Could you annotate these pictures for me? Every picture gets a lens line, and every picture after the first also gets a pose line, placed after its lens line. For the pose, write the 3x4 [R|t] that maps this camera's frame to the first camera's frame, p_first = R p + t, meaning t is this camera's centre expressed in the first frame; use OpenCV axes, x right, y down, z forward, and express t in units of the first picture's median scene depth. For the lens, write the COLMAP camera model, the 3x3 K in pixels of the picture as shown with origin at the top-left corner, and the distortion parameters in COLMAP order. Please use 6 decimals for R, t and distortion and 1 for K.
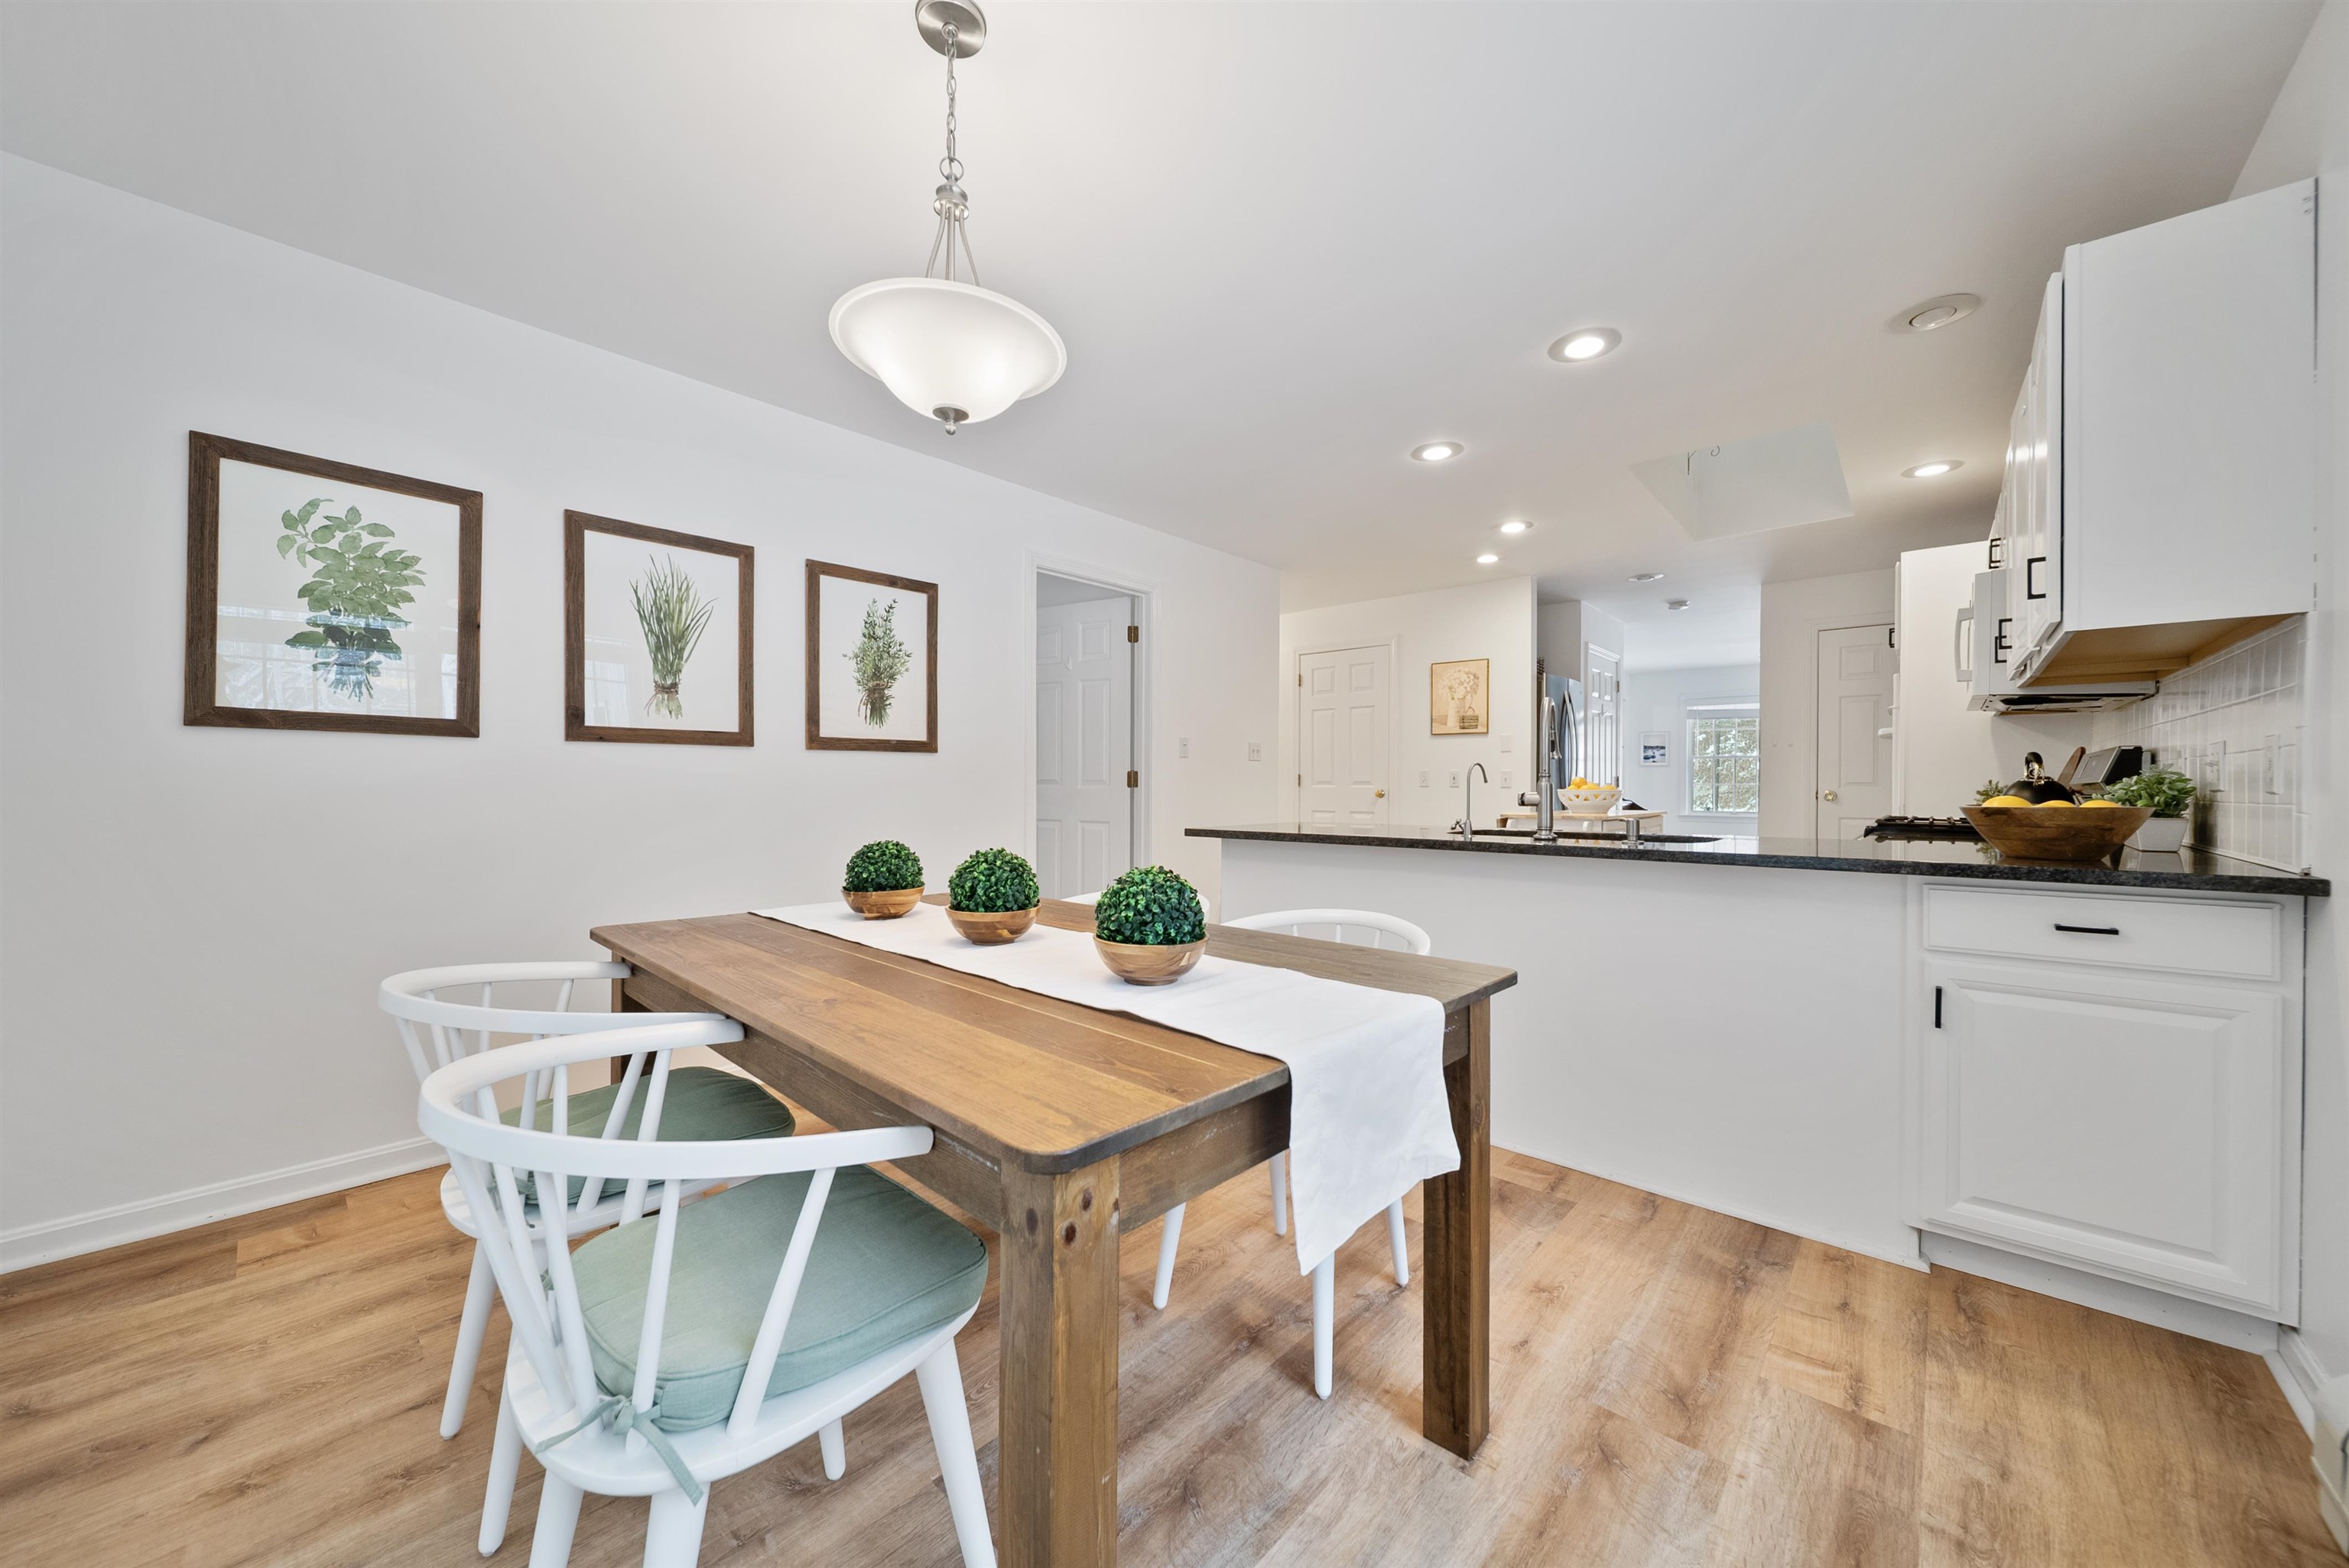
lens RADIAL K [[830.6, 0, 1172.2], [0, 830.6, 789.0], [0, 0, 1]] dist [0.001106, -0.002036]
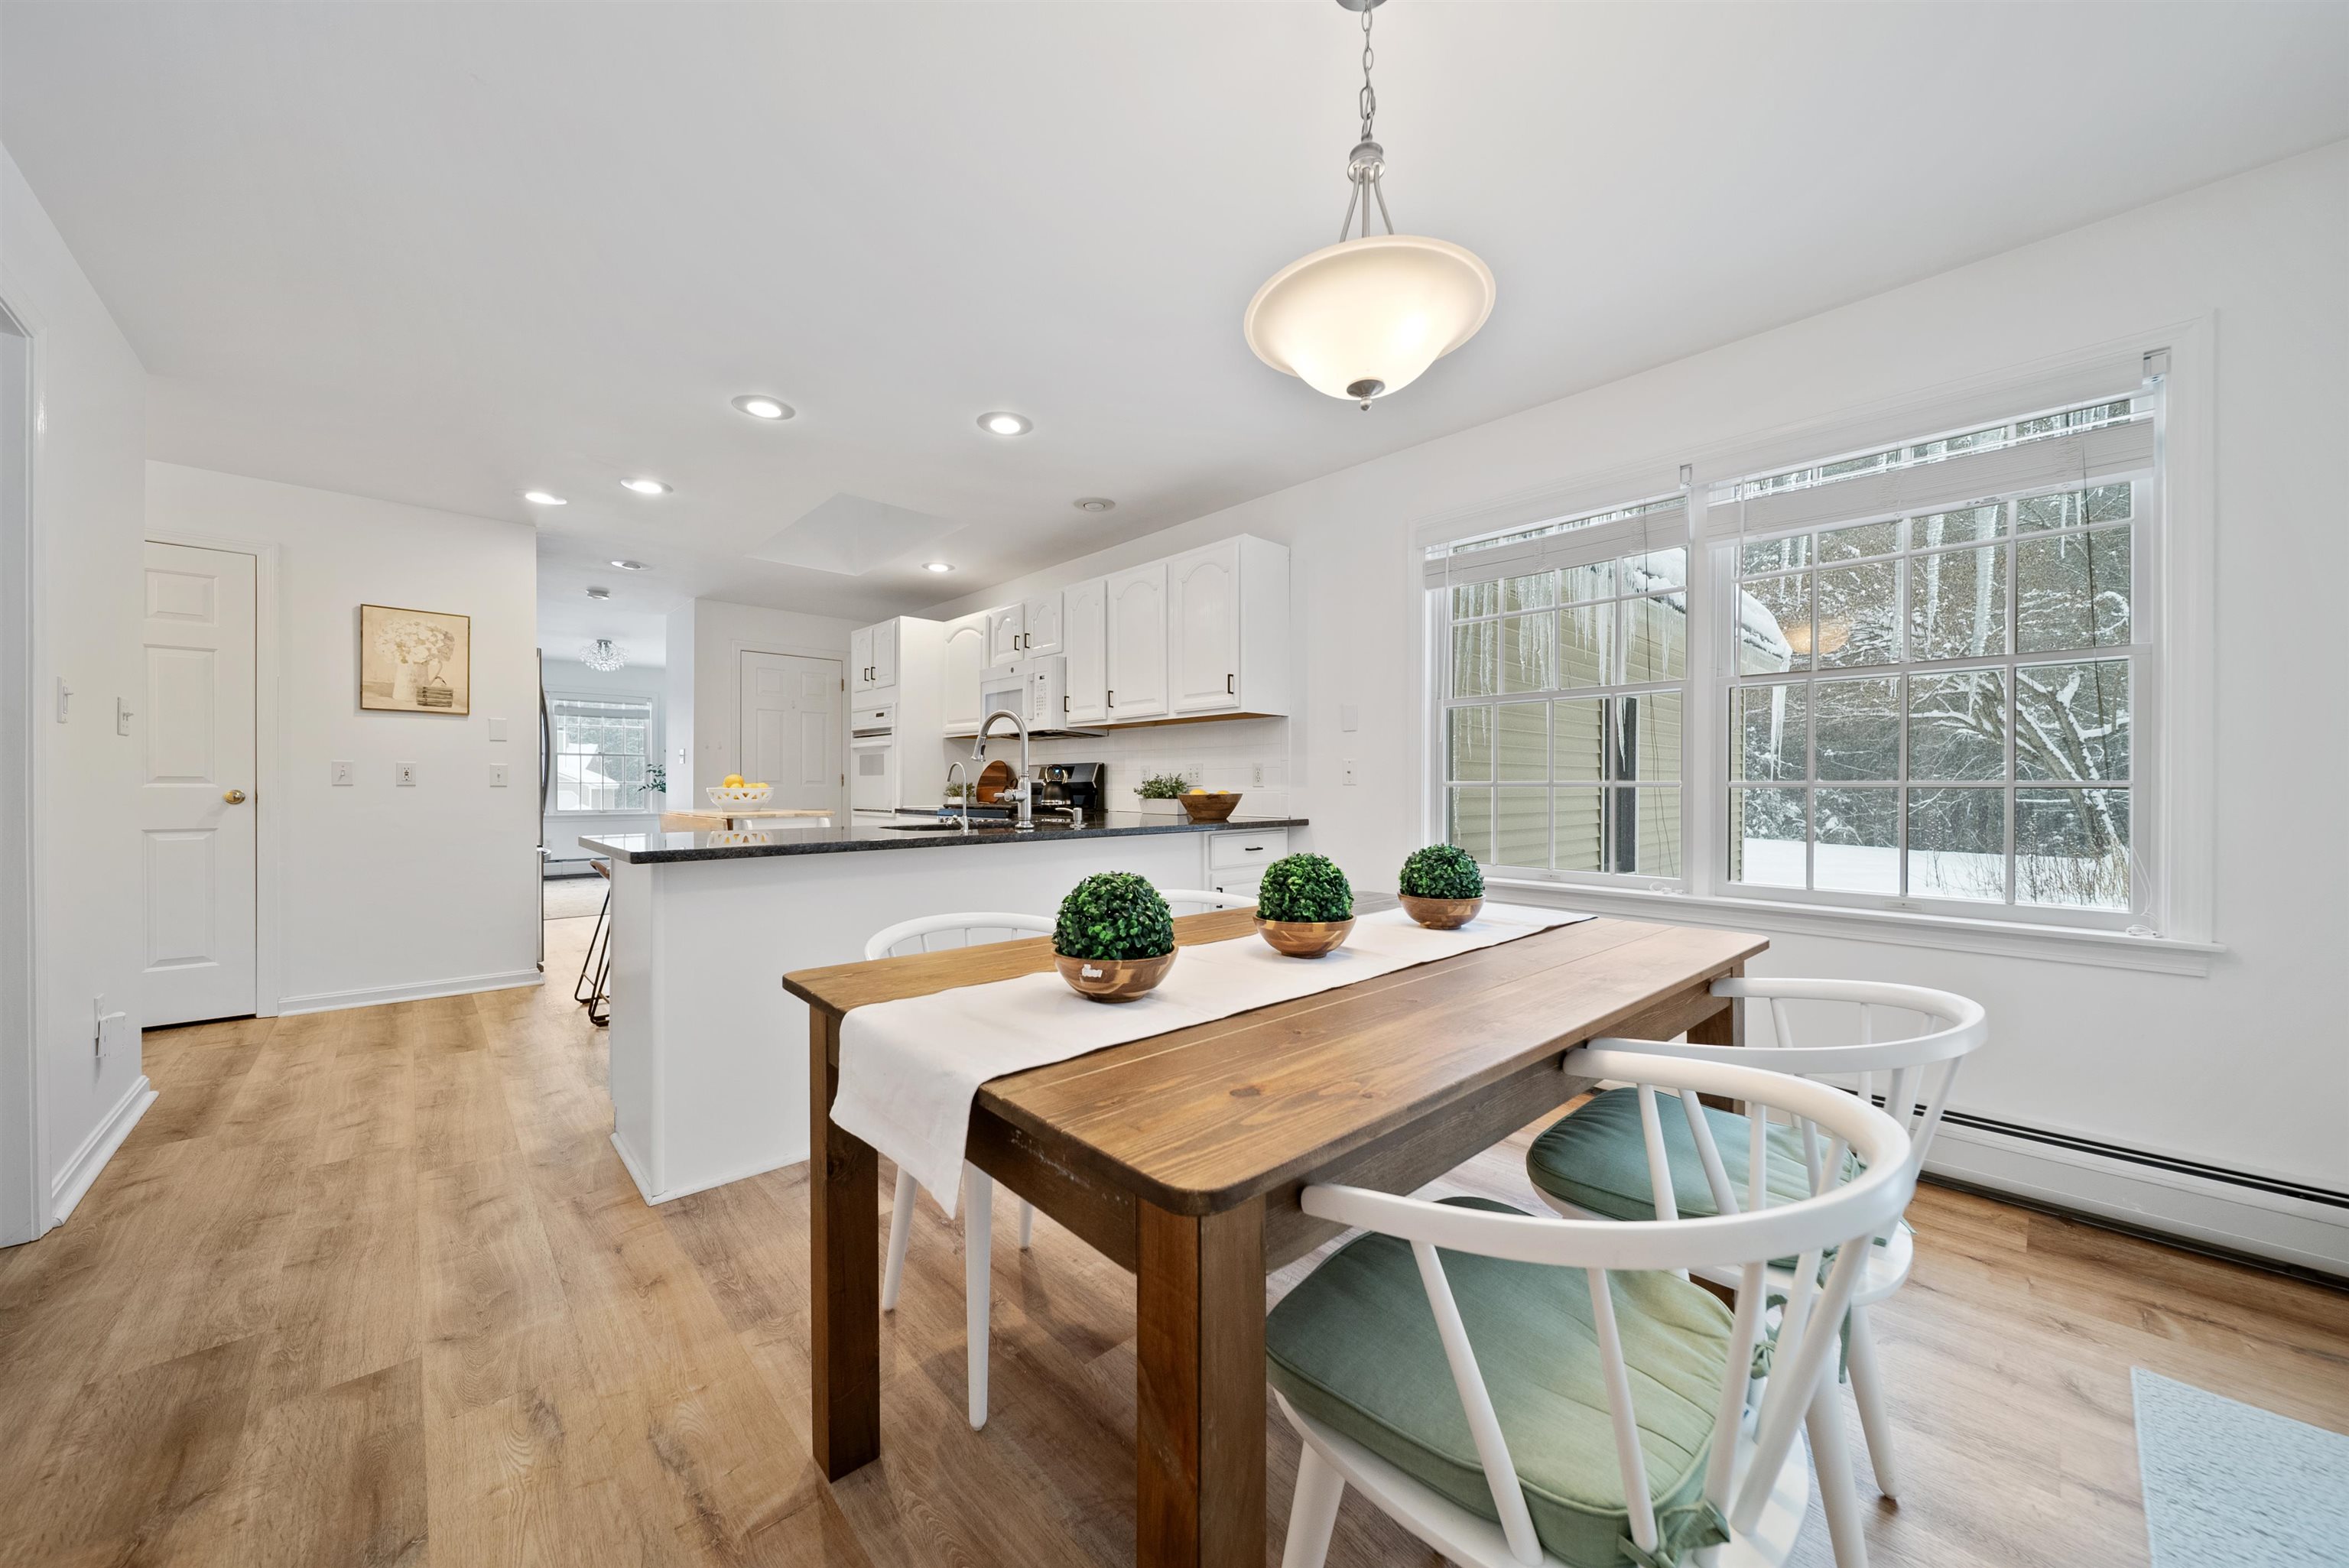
lens RADIAL K [[830.6, 0, 1172.2], [0, 830.6, 789.0], [0, 0, 1]] dist [0.001106, -0.002036]
pose [[0.077175, -0.006759, 0.996995, -0.538865], [0.004086, 0.999971, 0.006463, -0.003612], [-0.997009, 0.003575, 0.077201, 0.508655]]
